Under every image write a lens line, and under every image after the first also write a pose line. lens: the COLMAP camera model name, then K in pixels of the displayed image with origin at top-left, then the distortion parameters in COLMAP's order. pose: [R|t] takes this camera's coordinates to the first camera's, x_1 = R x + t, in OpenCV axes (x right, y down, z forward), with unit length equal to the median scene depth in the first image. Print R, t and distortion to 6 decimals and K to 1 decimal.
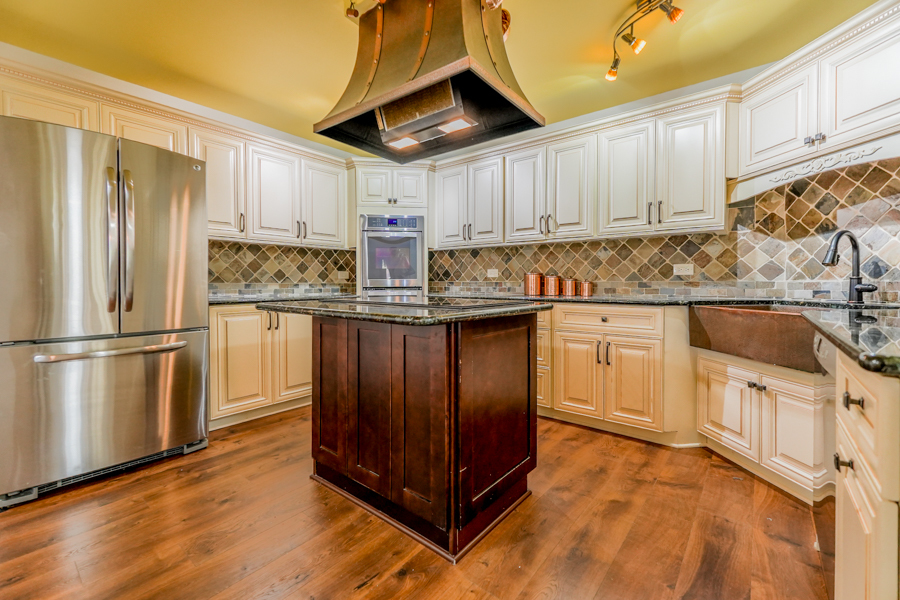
lens RADIAL K [[383.6, 0, 456.6], [0, 383.6, 289.0], [0, 0, 1]] dist [0.010169, 0.000201]
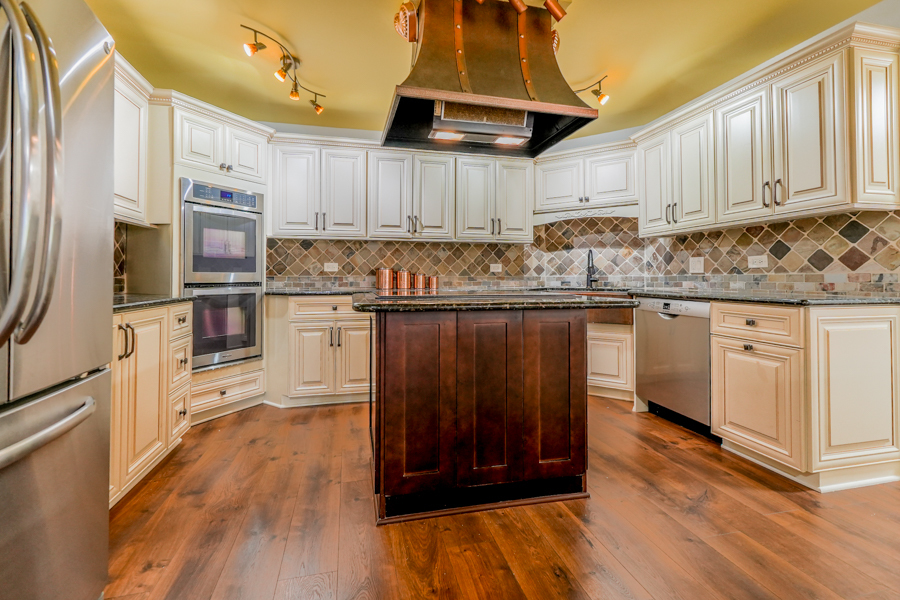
lens RADIAL K [[383.6, 0, 433.4], [0, 383.6, 273.3], [0, 0, 1]] dist [0.010169, 0.000201]
pose [[0.625621, 0.009822, 0.780065, -0.626969], [0.014271, 0.999609, -0.024032, 0.000020], [-0.779996, 0.026167, 0.625237, 0.279242]]
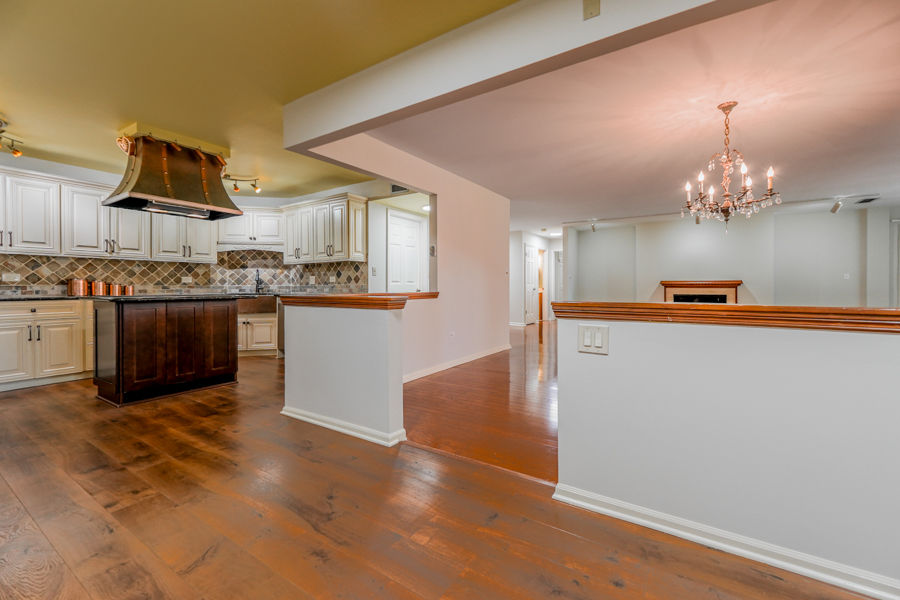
lens RADIAL K [[383.6, 0, 454.4], [0, 383.6, 289.6], [0, 0, 1]] dist [0.010169, 0.000201]
pose [[-0.098435, -0.004989, 0.995131, -1.440941], [0.020312, 0.999769, 0.007021, 0.013157], [-0.994936, 0.020904, -0.098311, -0.164382]]
